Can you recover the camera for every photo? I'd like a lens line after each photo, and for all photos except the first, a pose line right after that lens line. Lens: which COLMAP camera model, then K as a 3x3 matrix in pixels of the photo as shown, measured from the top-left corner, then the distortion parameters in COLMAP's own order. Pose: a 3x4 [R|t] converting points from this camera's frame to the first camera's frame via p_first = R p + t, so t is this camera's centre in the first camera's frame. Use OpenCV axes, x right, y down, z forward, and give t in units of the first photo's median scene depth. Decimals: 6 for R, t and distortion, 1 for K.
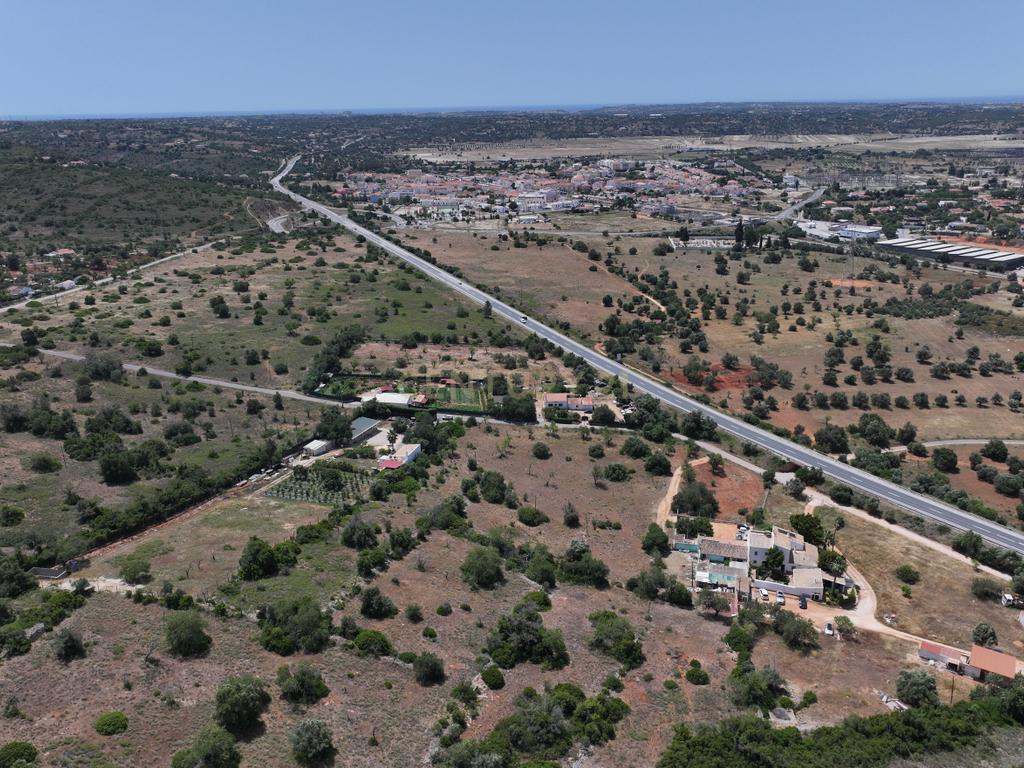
lens RADIAL K [[808.2, 0, 514.5], [0, 808.2, 384.4], [0, 0, 1]] dist [0.002171, 0.007916]
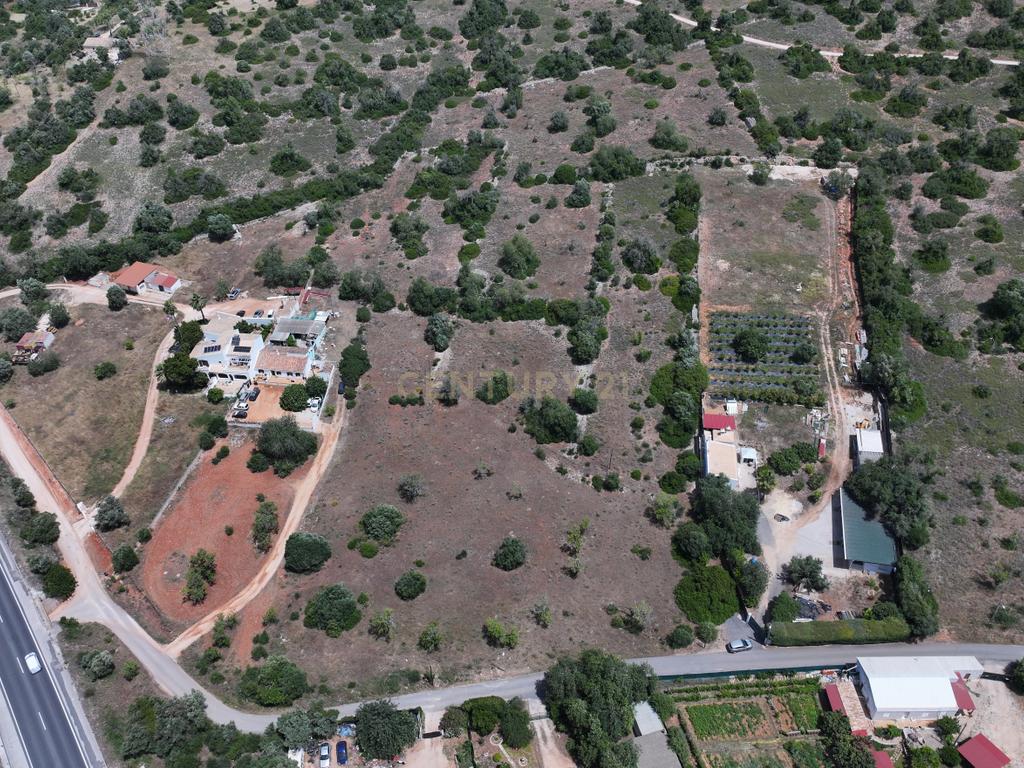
lens RADIAL K [[808.2, 0, 514.5], [0, 808.2, 384.4], [0, 0, 1]] dist [0.002171, 0.007916]
pose [[-0.987088, 0.127053, -0.097548, 0.049157], [-0.017082, 0.522016, 0.852765, -0.316472], [0.159268, 0.843420, -0.513105, 0.842195]]
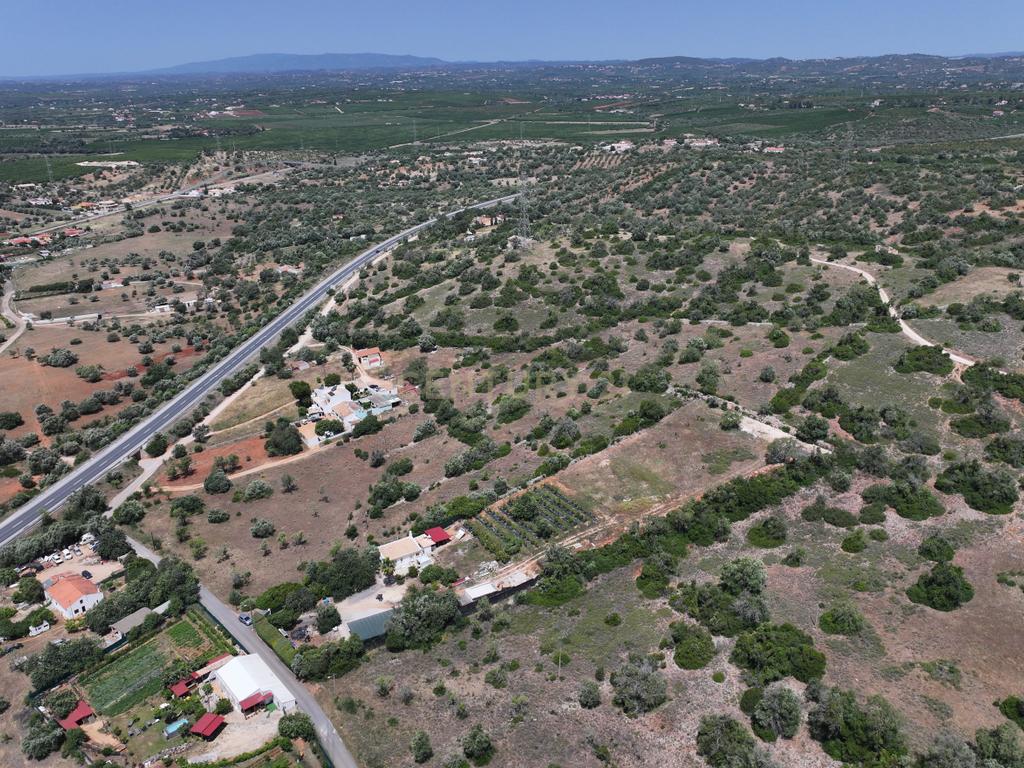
lens RADIAL K [[808.2, 0, 514.5], [0, 808.2, 384.4], [0, 0, 1]] dist [0.002171, 0.007916]
pose [[-0.764462, -0.206460, 0.610715, -0.451118], [0.243295, 0.784882, 0.569884, -0.312199], [-0.596997, 0.584238, -0.549782, 0.861827]]
